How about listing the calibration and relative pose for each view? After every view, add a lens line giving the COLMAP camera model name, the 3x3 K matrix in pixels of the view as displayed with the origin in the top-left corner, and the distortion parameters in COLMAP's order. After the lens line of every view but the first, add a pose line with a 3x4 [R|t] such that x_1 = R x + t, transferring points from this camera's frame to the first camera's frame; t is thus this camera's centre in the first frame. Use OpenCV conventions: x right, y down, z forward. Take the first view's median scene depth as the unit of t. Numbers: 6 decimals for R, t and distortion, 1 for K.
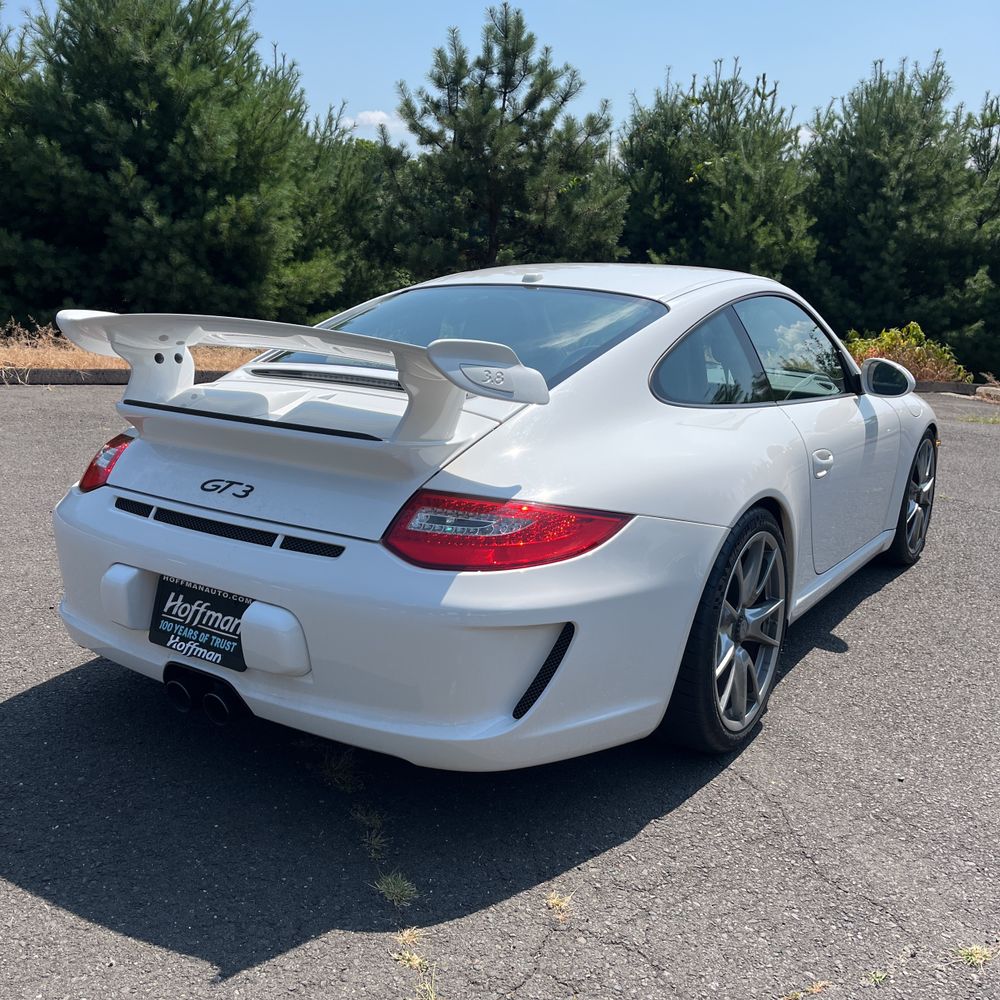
lens RADIAL K [[1022.2, 0, 531.5], [0, 1022.2, 509.8], [0, 0, 1]] dist [0.024214, 0.000000]
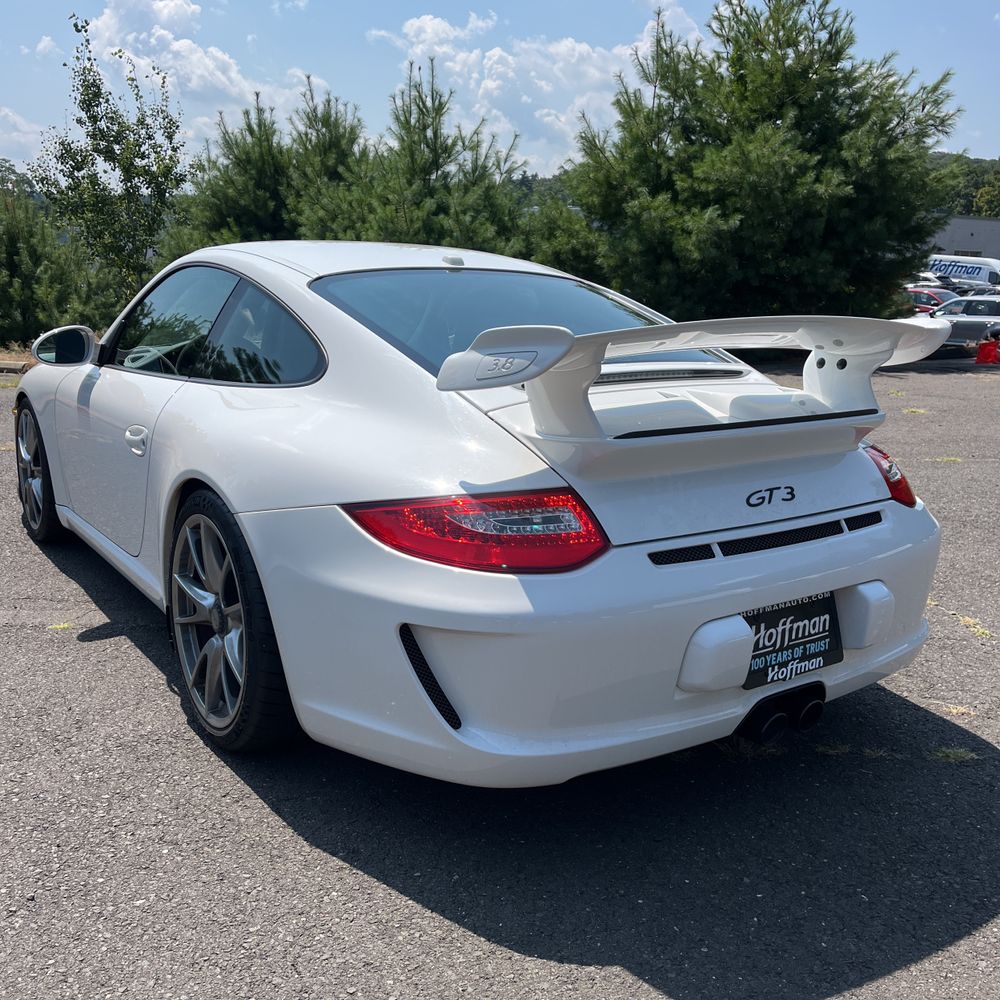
lens RADIAL K [[1055.1, 0, 500.3], [0, 1055.1, 499.8], [0, 0, 1]] dist [-0.027017, 0.000000]
pose [[0.363201, -0.218805, 0.905654, -1.271210], [0.192327, 0.968705, 0.156907, -0.219138], [-0.911644, 0.117193, 0.393917, 0.844573]]
